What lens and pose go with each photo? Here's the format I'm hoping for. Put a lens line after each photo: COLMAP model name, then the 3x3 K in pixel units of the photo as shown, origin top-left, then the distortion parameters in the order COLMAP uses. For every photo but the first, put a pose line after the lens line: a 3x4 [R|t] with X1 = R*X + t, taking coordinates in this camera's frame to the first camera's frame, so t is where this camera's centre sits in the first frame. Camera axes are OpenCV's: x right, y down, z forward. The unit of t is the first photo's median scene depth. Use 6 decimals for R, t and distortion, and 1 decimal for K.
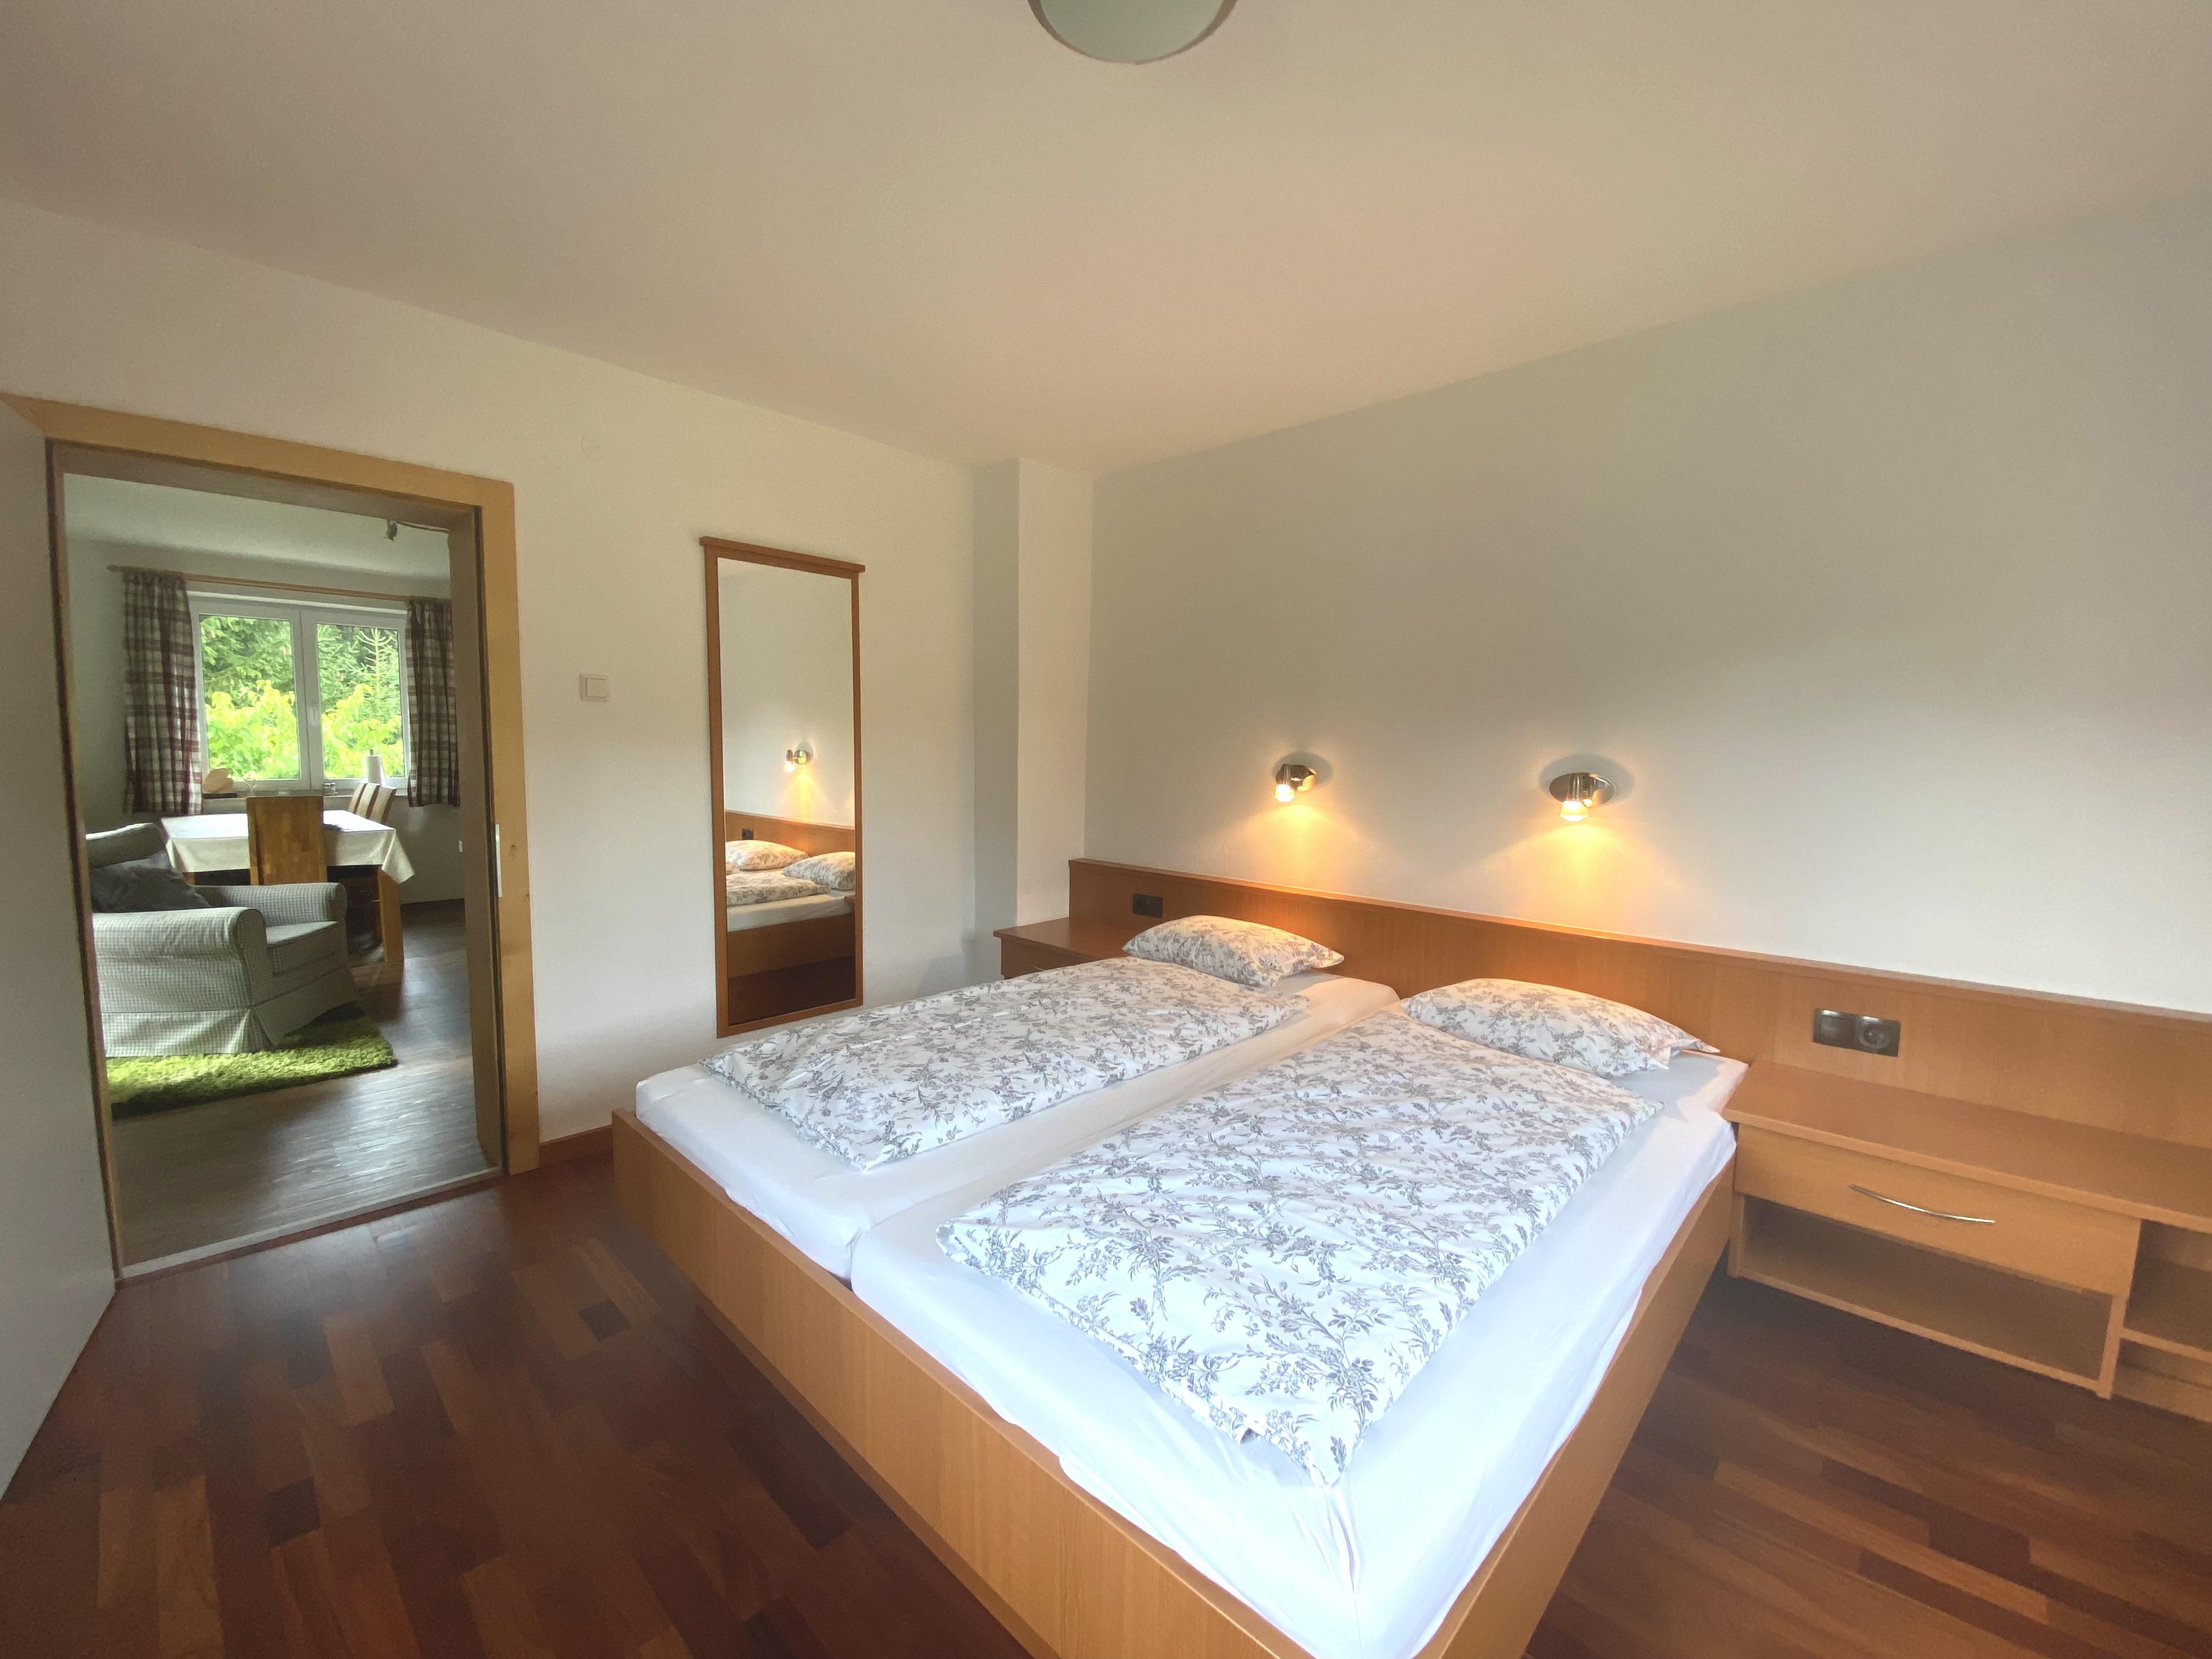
lens RADIAL K [[898.6, 0, 1089.6], [0, 898.6, 824.3], [0, 0, 1]] dist [0.000793, -0.012186]
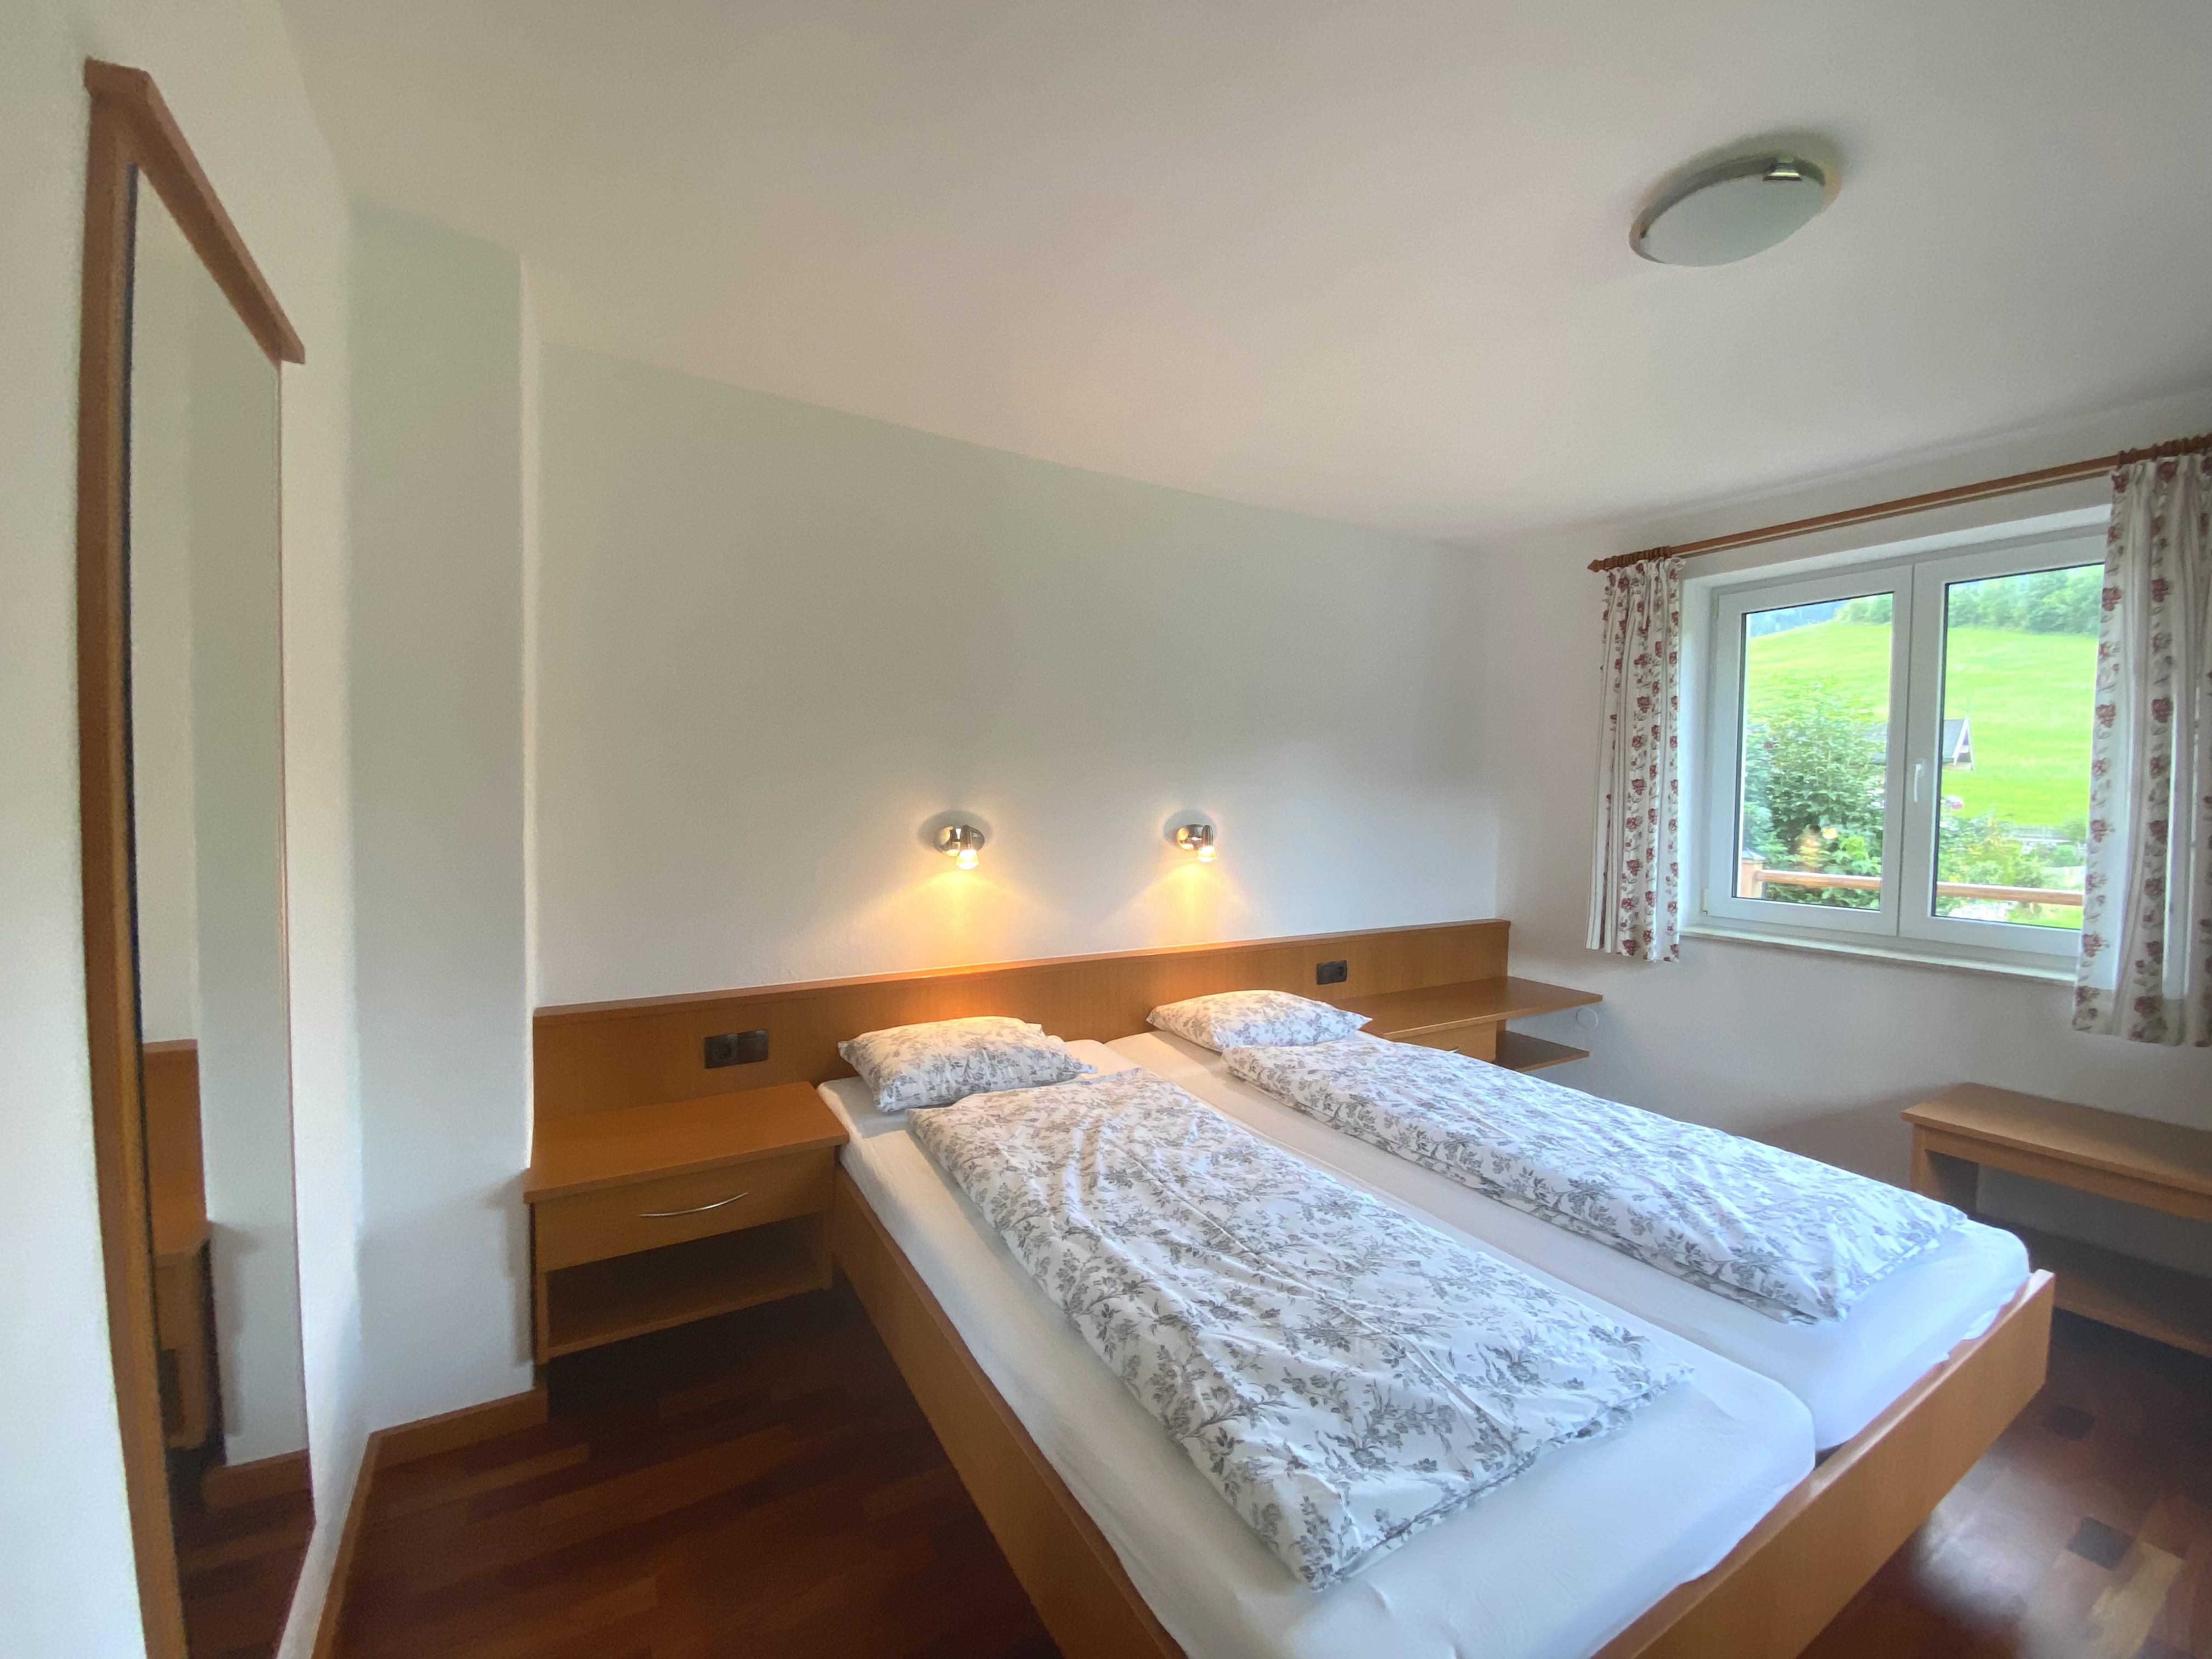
lens RADIAL K [[898.6, 0, 1089.6], [0, 898.6, 824.3], [0, 0, 1]] dist [0.000793, -0.012186]
pose [[0.272139, -0.056852, 0.960577, -0.857988], [0.078900, 0.996210, 0.036608, -0.136868], [-0.959018, 0.065827, 0.275593, 0.947905]]
